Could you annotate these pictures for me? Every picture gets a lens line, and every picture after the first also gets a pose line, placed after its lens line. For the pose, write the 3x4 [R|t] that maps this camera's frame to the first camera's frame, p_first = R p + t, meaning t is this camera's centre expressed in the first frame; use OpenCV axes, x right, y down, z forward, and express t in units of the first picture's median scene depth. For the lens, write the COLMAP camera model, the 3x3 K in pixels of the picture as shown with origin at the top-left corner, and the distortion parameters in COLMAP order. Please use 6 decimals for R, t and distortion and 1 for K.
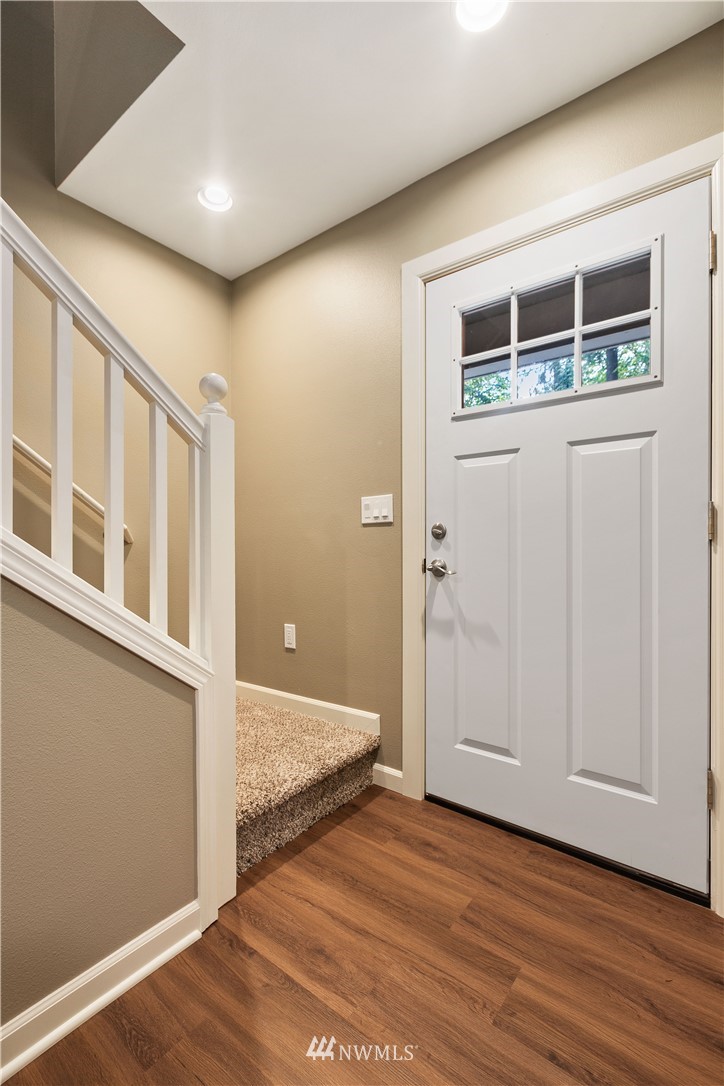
lens RADIAL K [[485.3, 0, 362.0], [0, 485.3, 543.0], [0, 0, 1]] dist [0.002006, 0.000461]
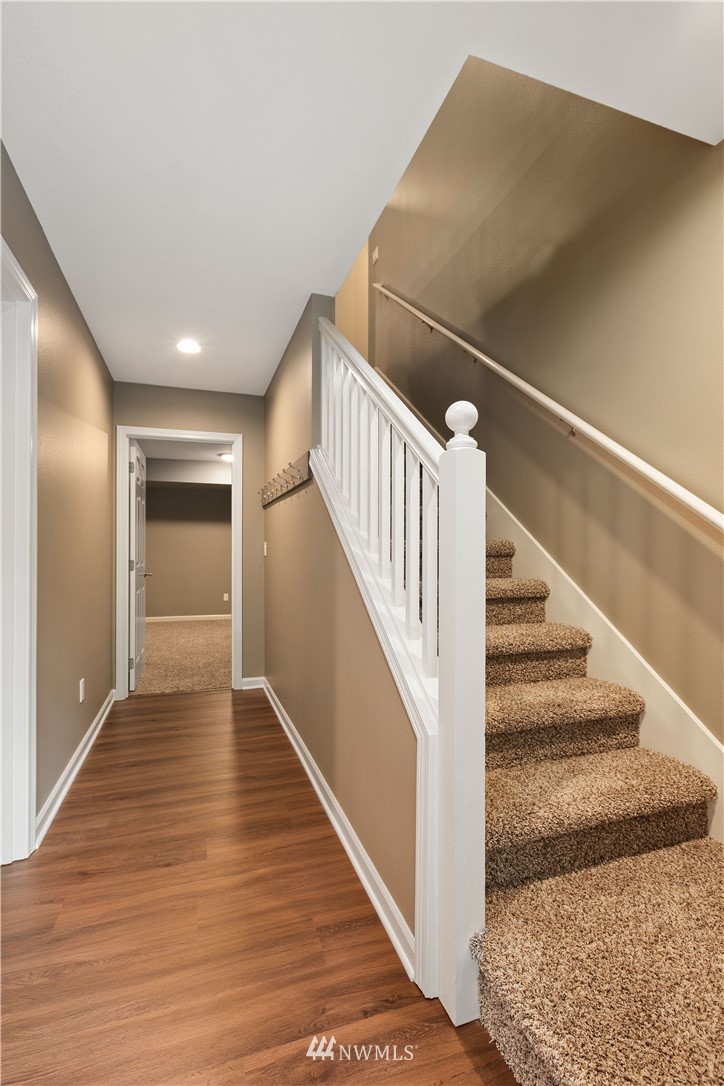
lens RADIAL K [[485.3, 0, 362.0], [0, 485.3, 543.0], [0, 0, 1]] dist [0.002006, 0.000461]
pose [[-0.543682, -0.011152, -0.839217, 0.636872], [-0.002807, 0.999930, -0.011469, -0.109631], [0.839286, -0.003880, -0.543676, 1.571172]]
